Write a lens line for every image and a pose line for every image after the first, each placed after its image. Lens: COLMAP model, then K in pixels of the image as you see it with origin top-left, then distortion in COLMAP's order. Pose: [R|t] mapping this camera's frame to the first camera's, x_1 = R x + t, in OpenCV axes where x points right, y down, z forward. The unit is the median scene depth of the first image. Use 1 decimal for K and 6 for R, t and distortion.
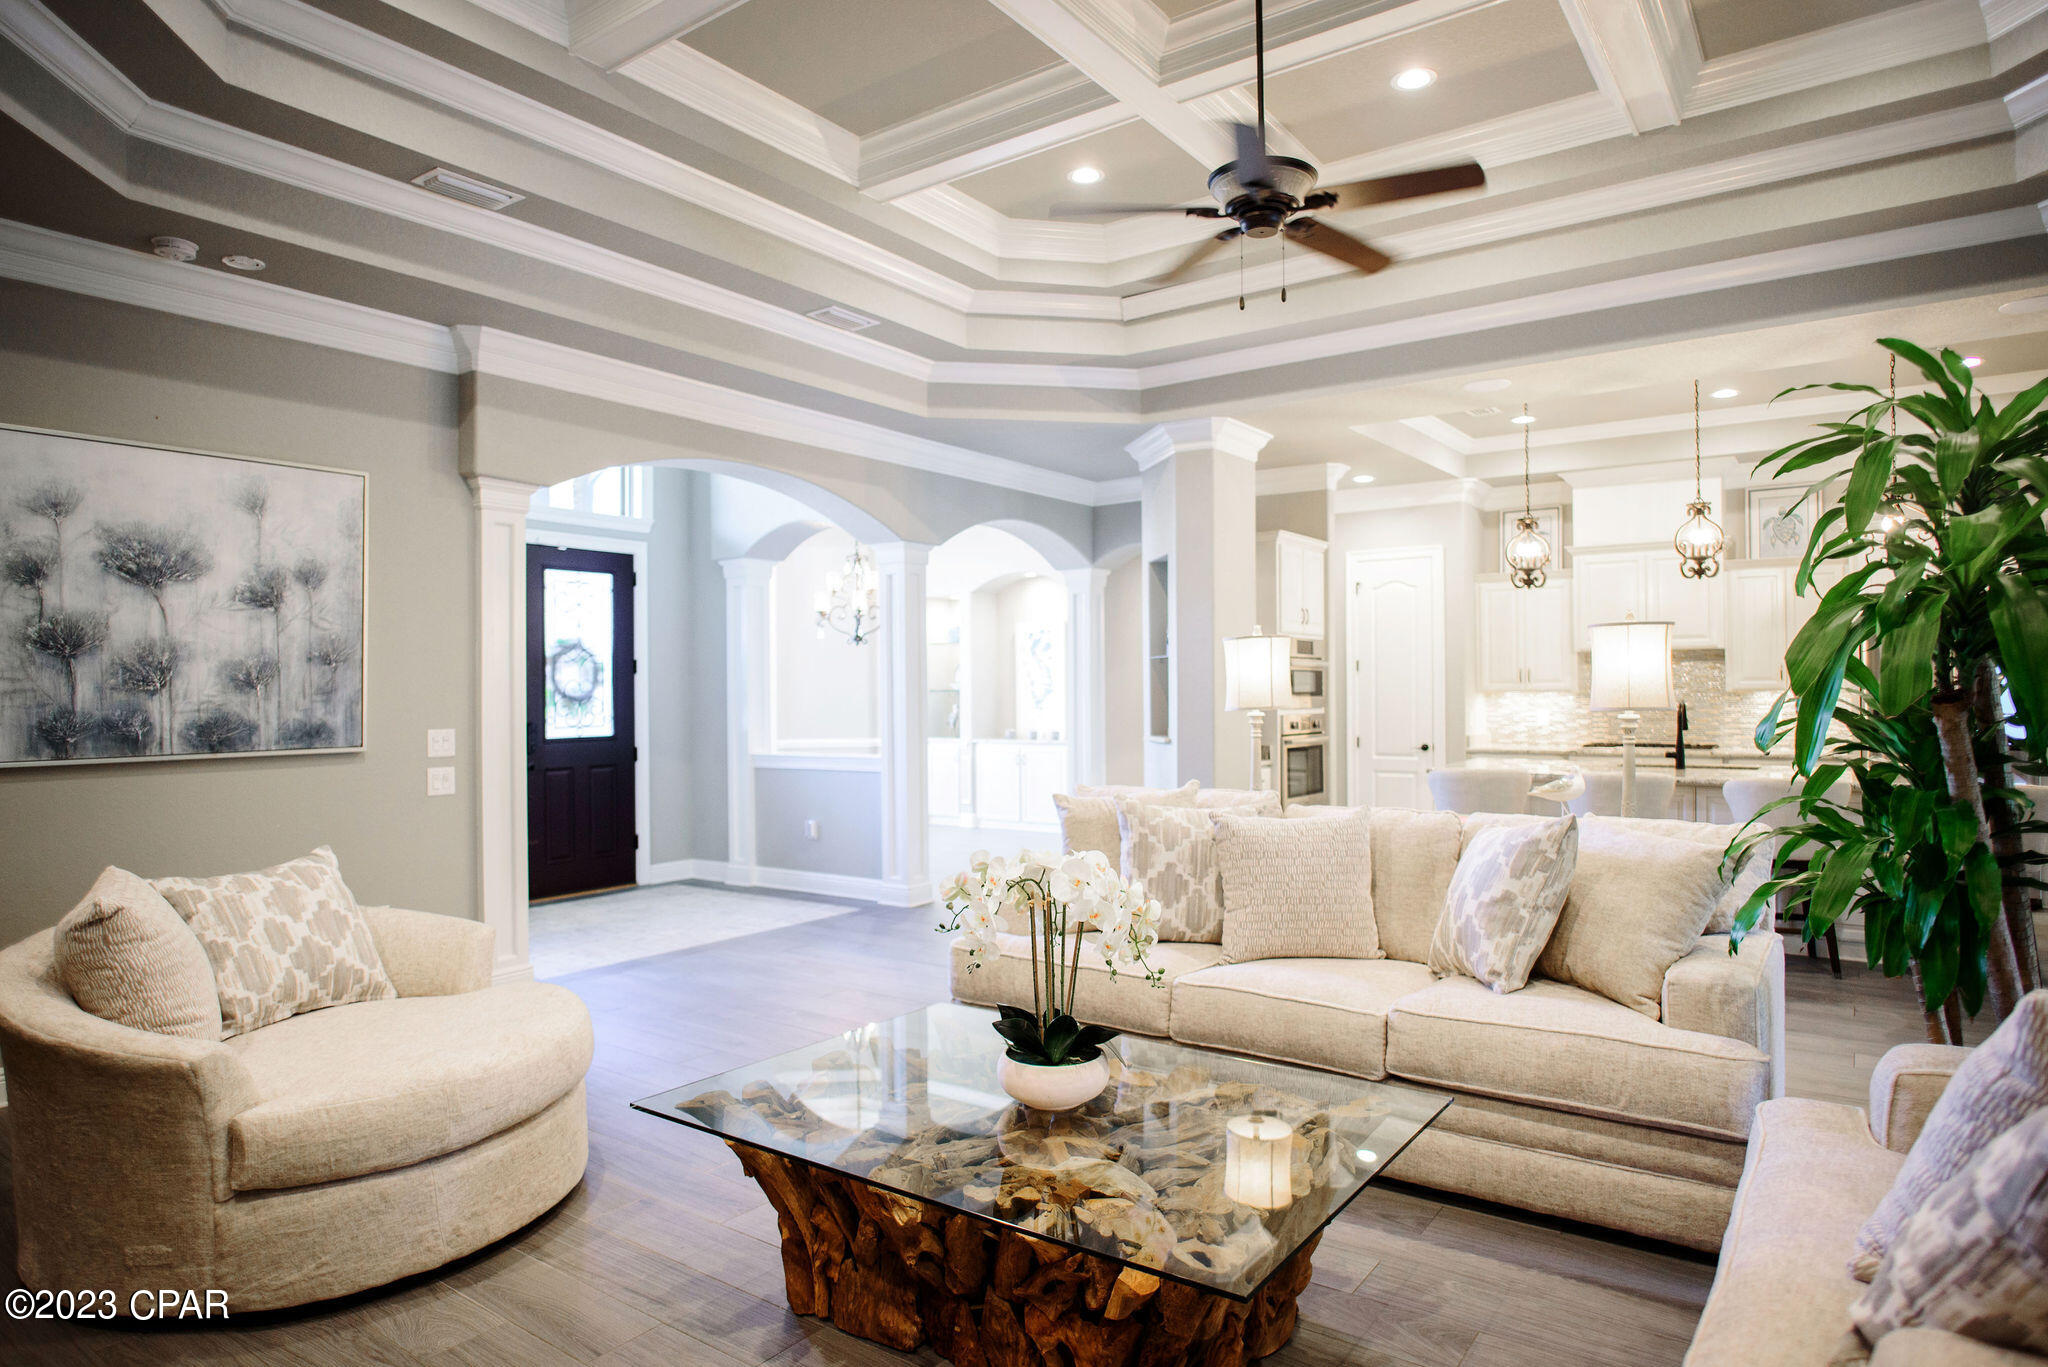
lens RADIAL K [[1195.7, 0, 1024.0], [0, 1195.7, 683.5], [0, 0, 1]] dist [-0.023325, 0.004559]
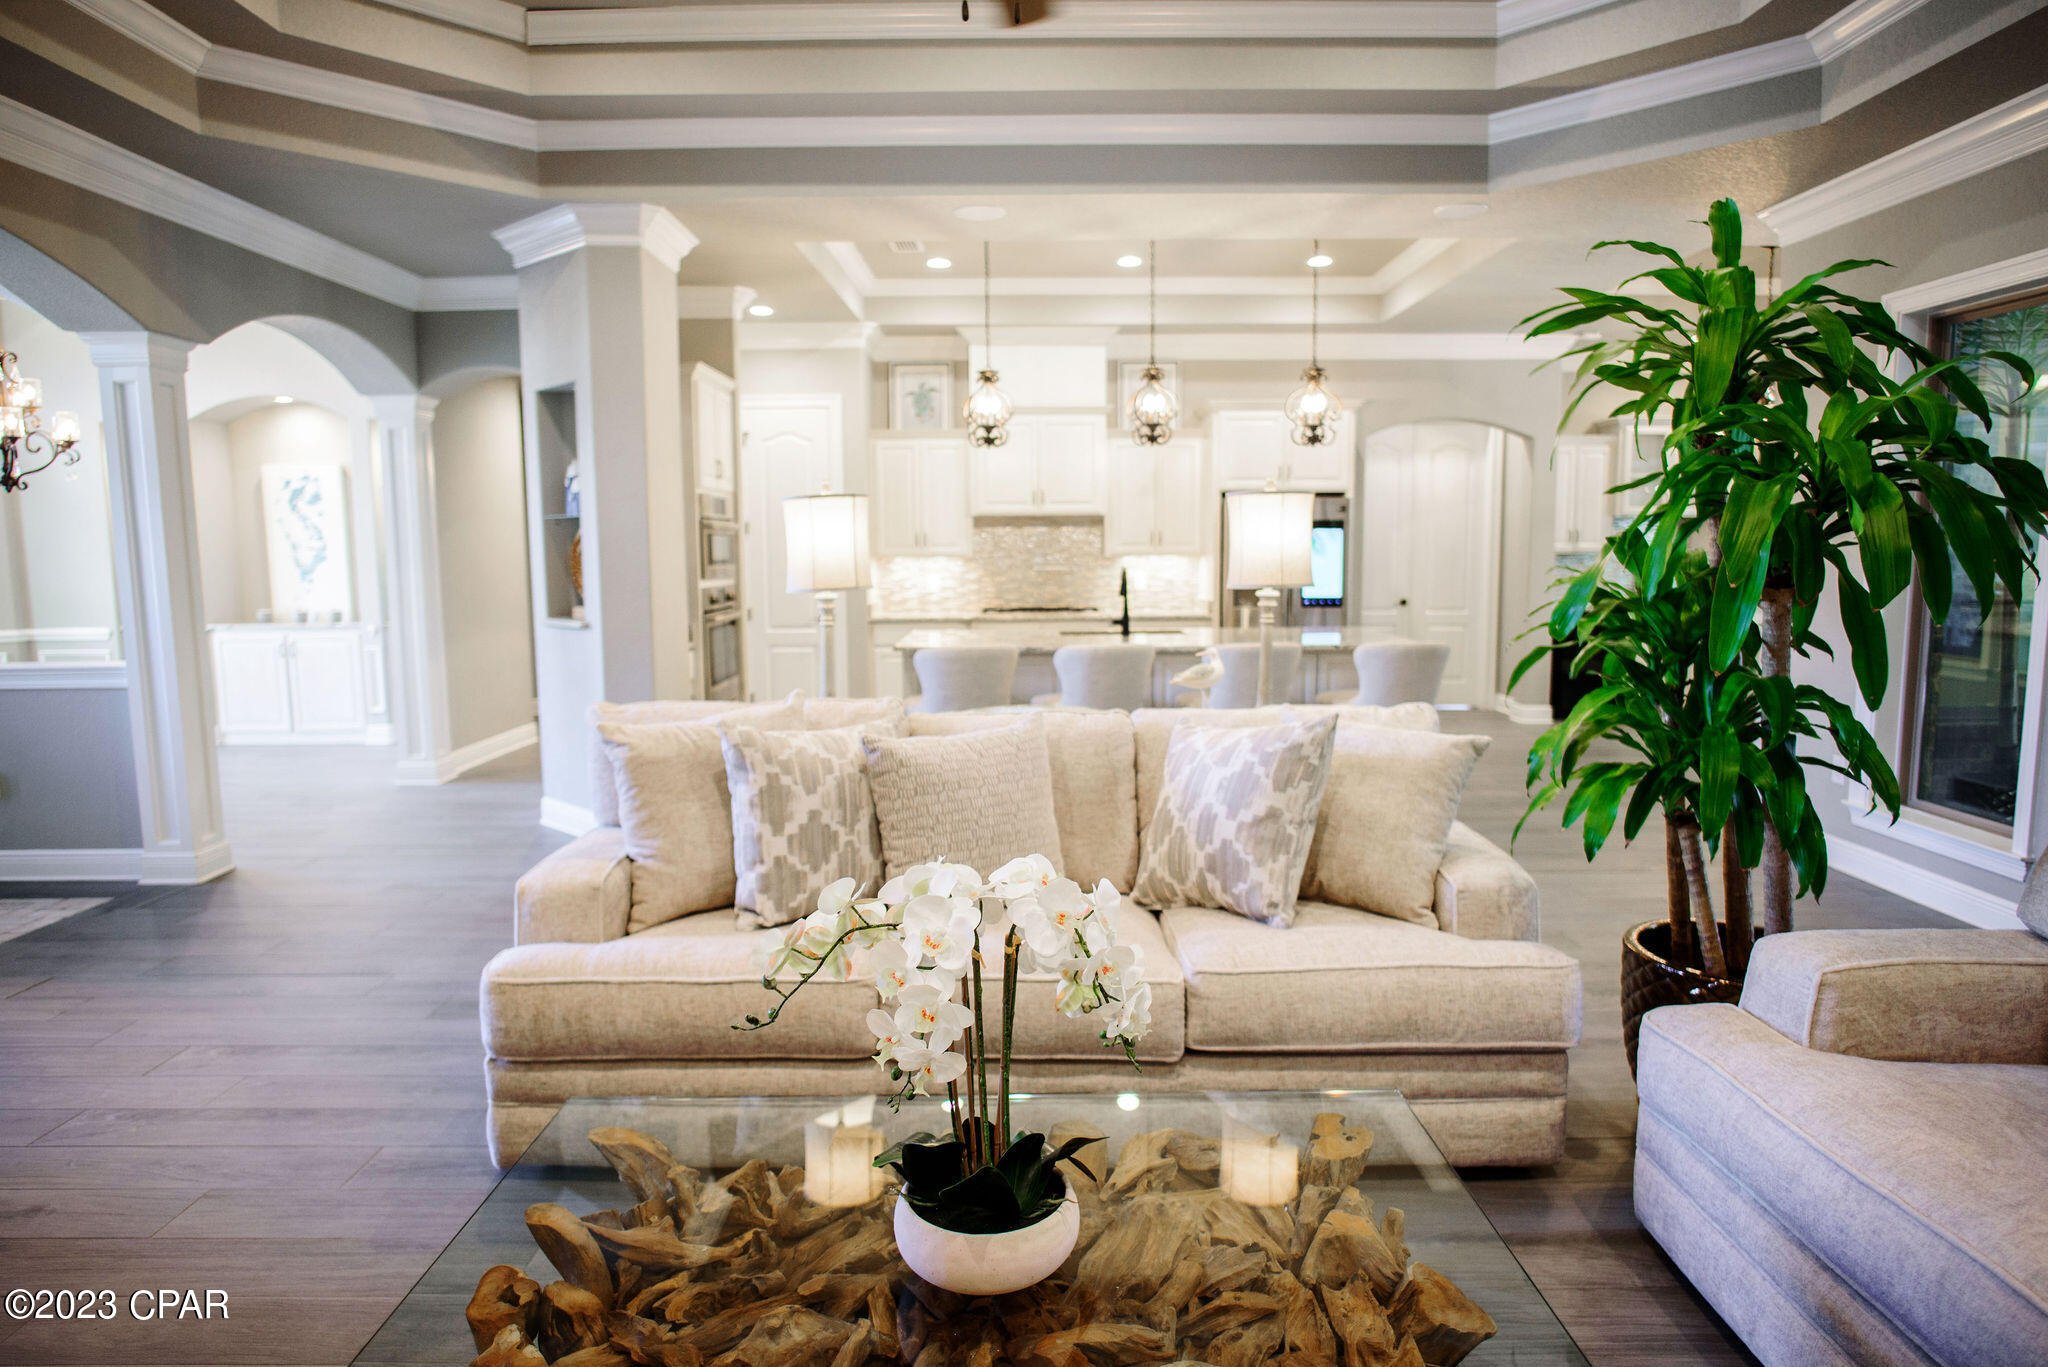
lens RADIAL K [[1215.2, 0, 1030.8], [0, 1215.2, 683.4], [0, 0, 1]] dist [-0.027531, 0.003020]
pose [[0.807945, -0.066332, 0.585513, -0.194551], [-0.002366, 0.993271, 0.115790, -0.011573], [-0.589254, -0.094937, 0.802351, 0.336578]]
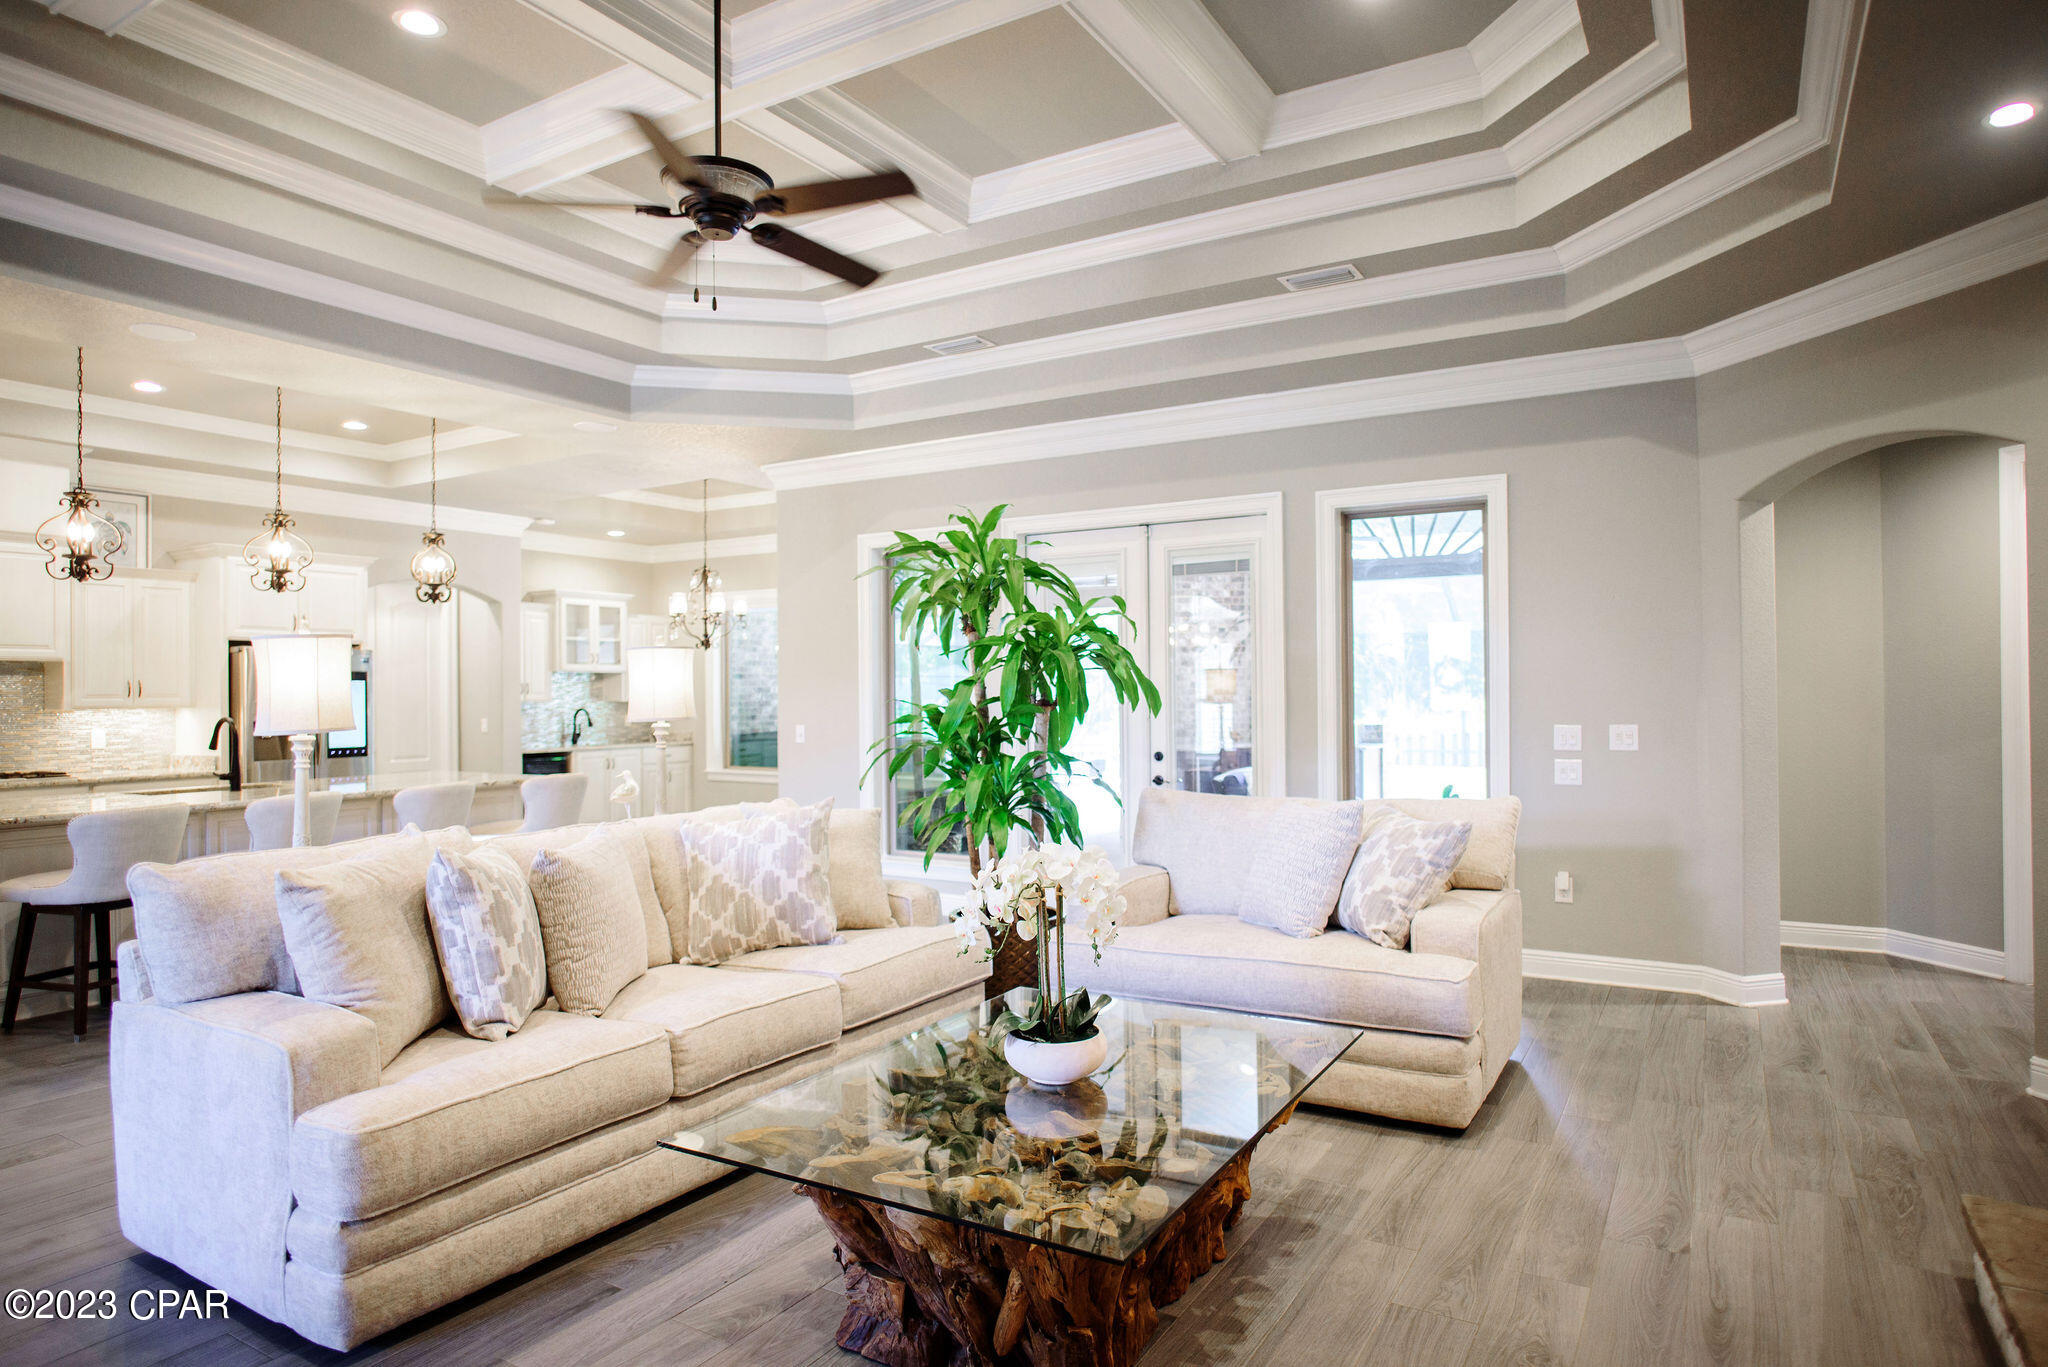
lens RADIAL K [[1195.7, 0, 1024.0], [0, 1195.7, 683.5], [0, 0, 1]] dist [-0.023325, 0.004559]
pose [[-0.085647, 0.014614, 0.996218, -0.691538], [0.003645, 0.999890, -0.014355, 0.004562], [-0.996319, 0.002401, -0.085691, 0.727592]]
